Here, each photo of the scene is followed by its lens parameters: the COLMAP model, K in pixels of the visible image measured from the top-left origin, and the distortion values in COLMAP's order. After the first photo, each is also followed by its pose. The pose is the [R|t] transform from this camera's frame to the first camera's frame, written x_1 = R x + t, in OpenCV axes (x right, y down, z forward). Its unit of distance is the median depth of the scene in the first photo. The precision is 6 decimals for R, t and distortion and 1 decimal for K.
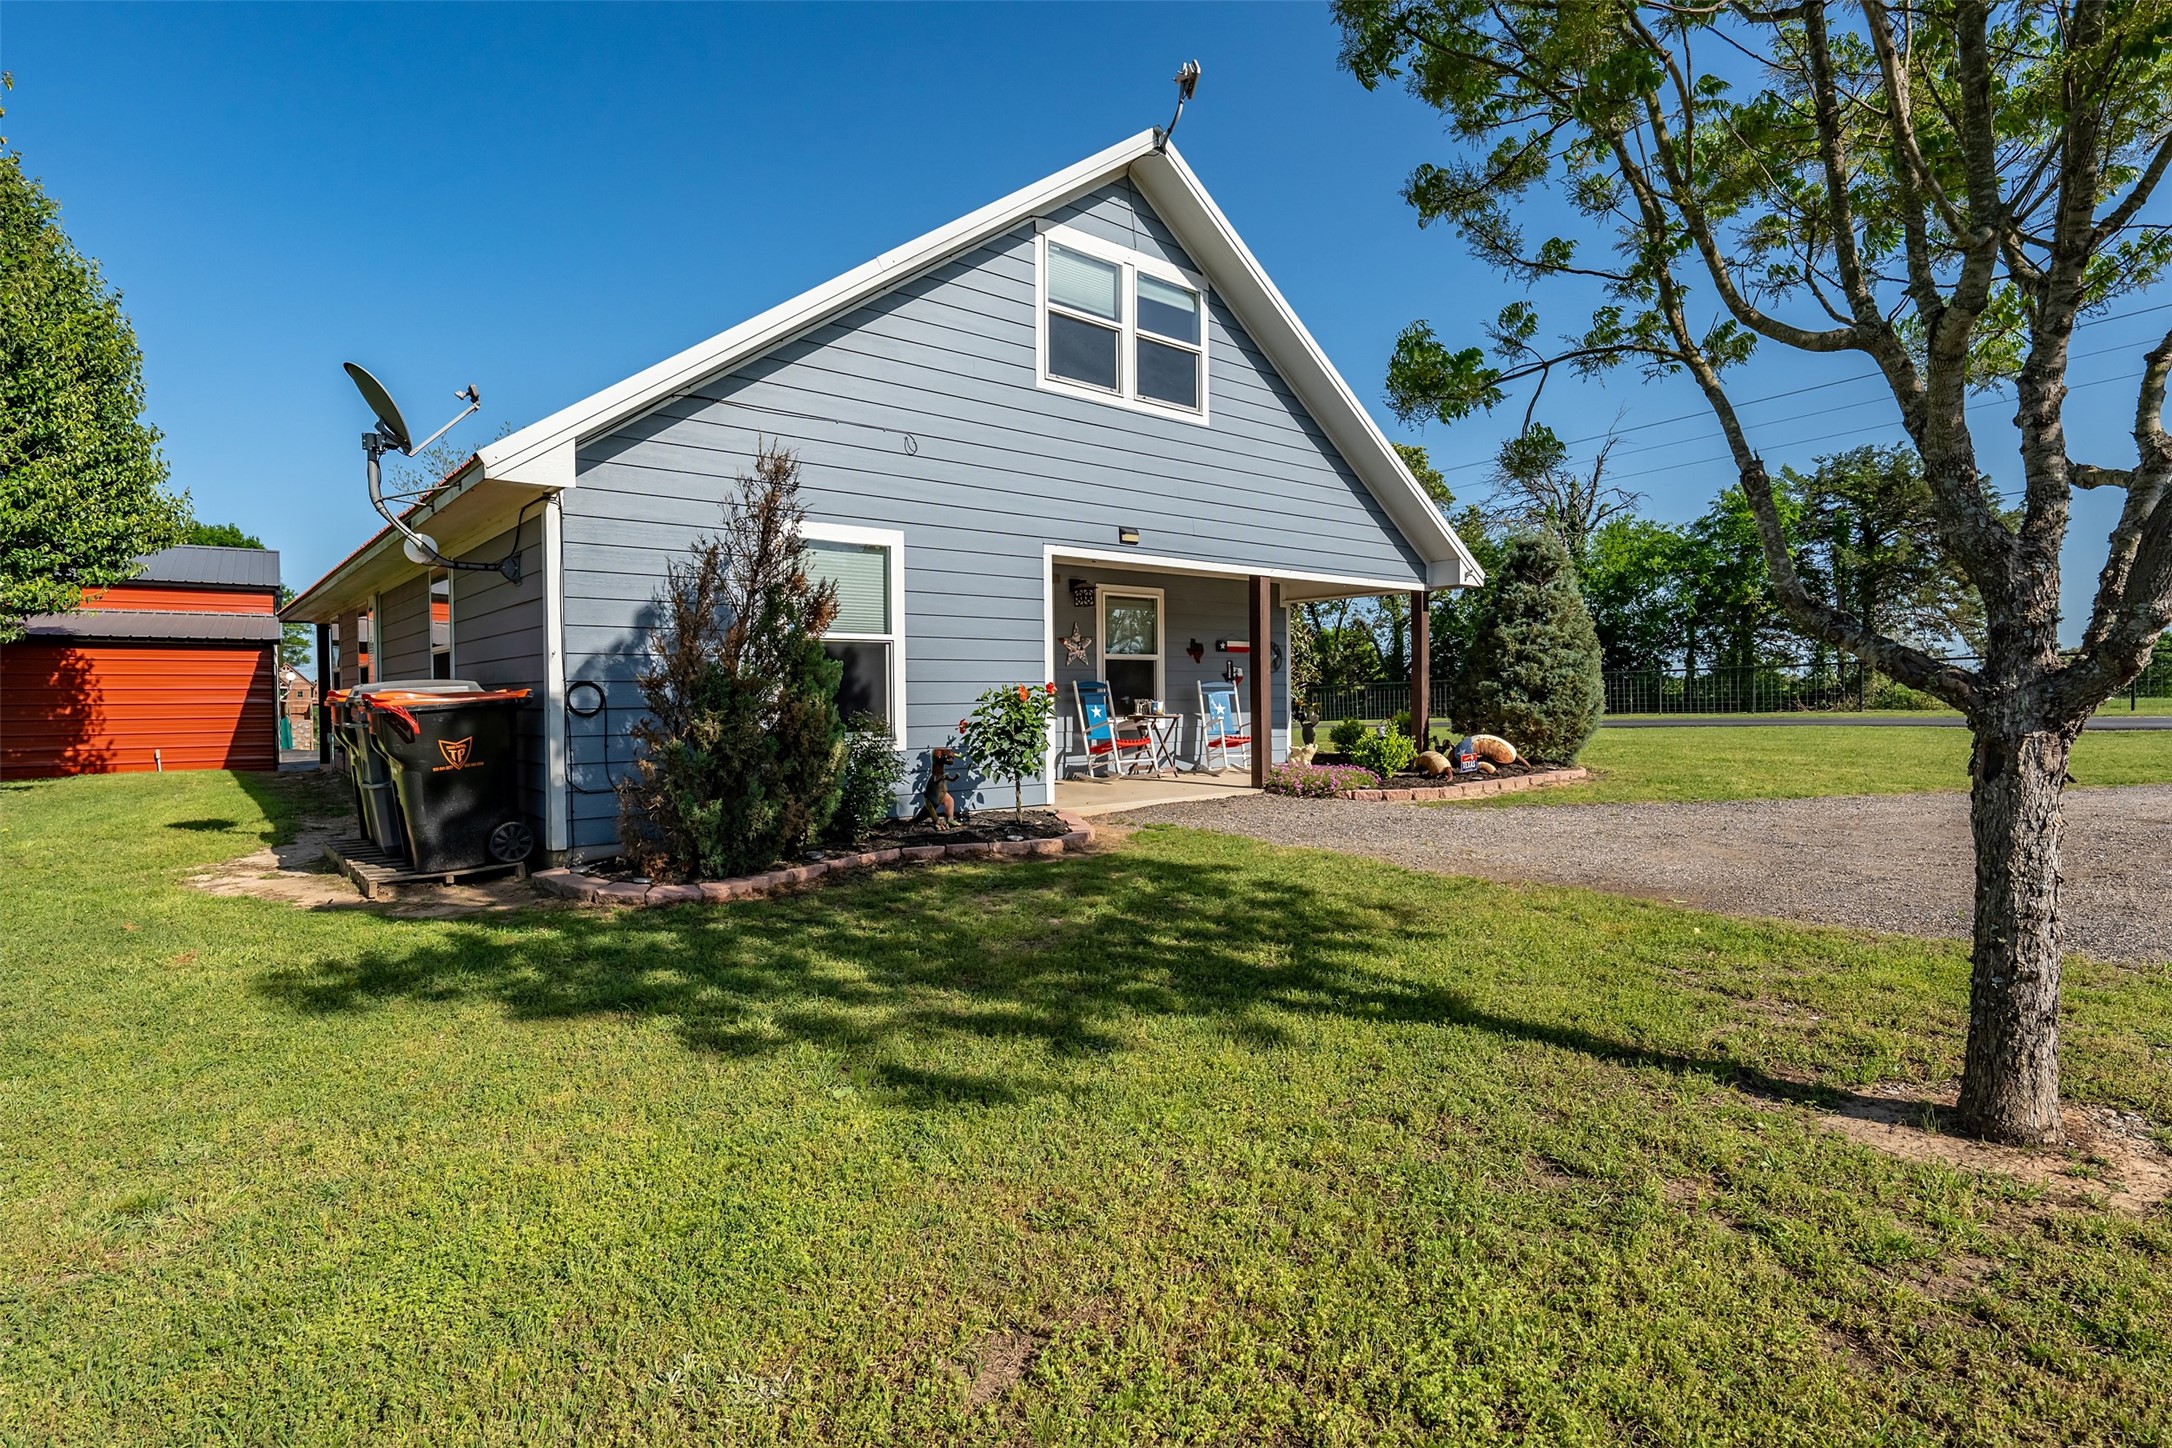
lens RADIAL K [[1097.1, 0, 1086.0], [0, 1097.1, 724.0], [0, 0, 1]] dist [0.008820, -0.000230]
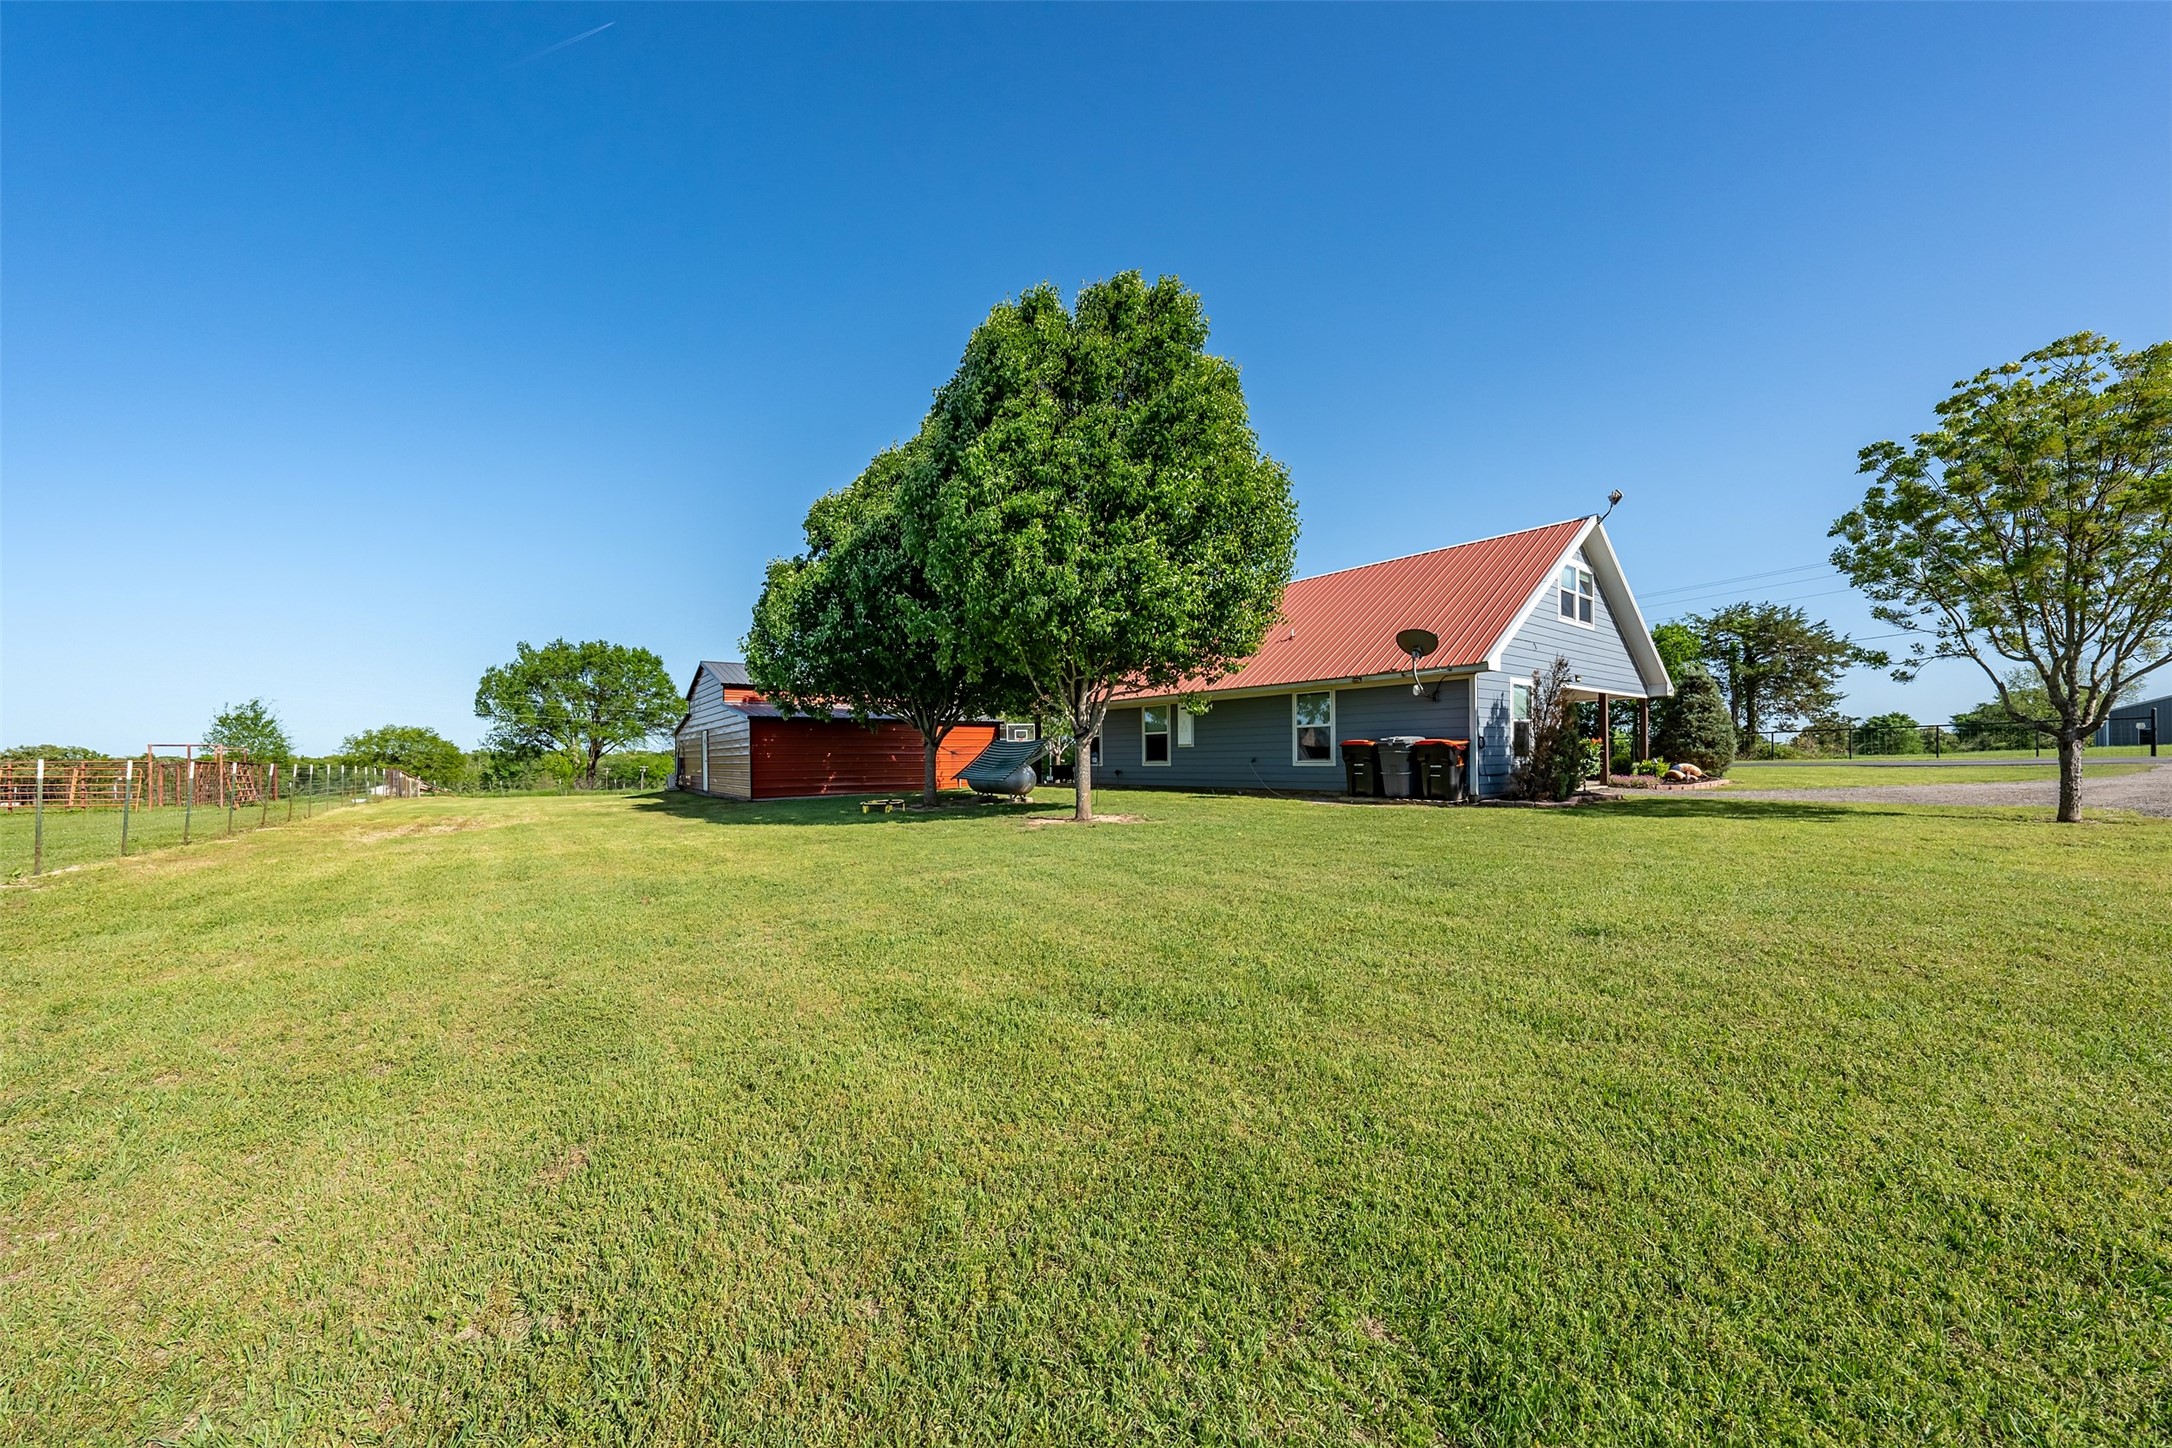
lens RADIAL K [[779.0, 0, 1087.6], [0, 779.0, 751.1], [0, 0, 1]] dist [-0.000098, 0.000023]
pose [[0.999648, -0.000832, -0.026521, -0.805913], [-0.000102, 0.999381, -0.035170, 0.040772], [0.026534, 0.035160, 0.999029, -0.604527]]
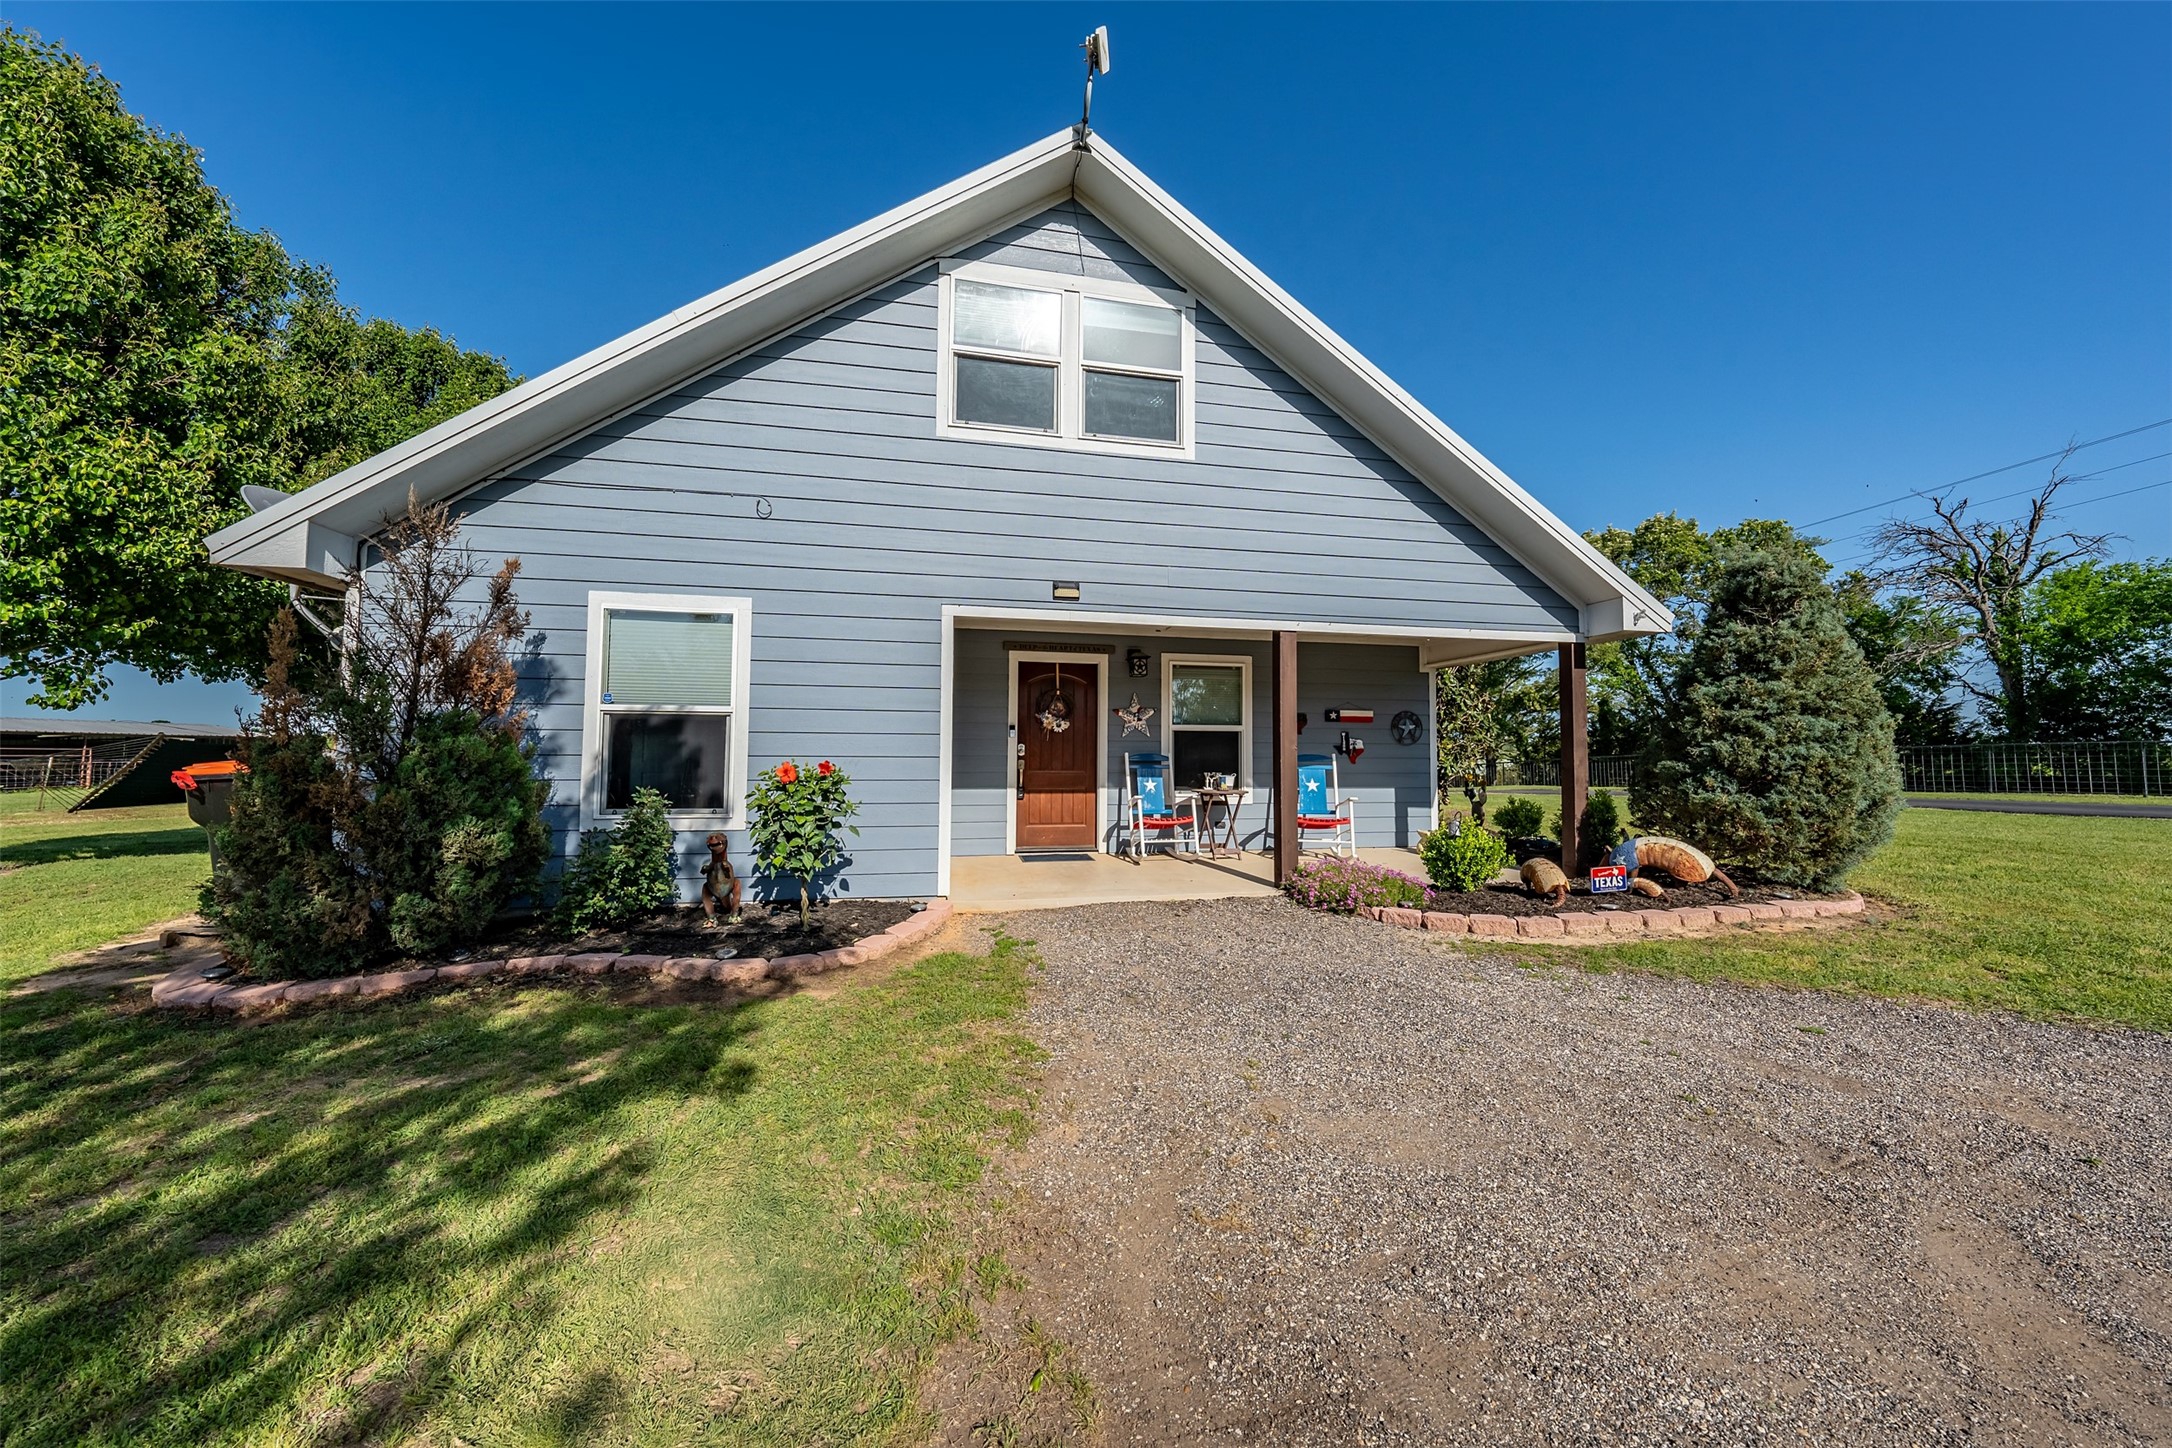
lens RADIAL K [[737.7, 0, 1086.0], [0, 737.7, 724.0], [0, 0, 1]] dist [-0.002468, -0.000127]
pose [[0.874625, -0.004079, -0.484783, 0.273572], [-0.027070, 0.997994, -0.057235, -0.026076], [0.484044, 0.063182, 0.872760, 0.406325]]
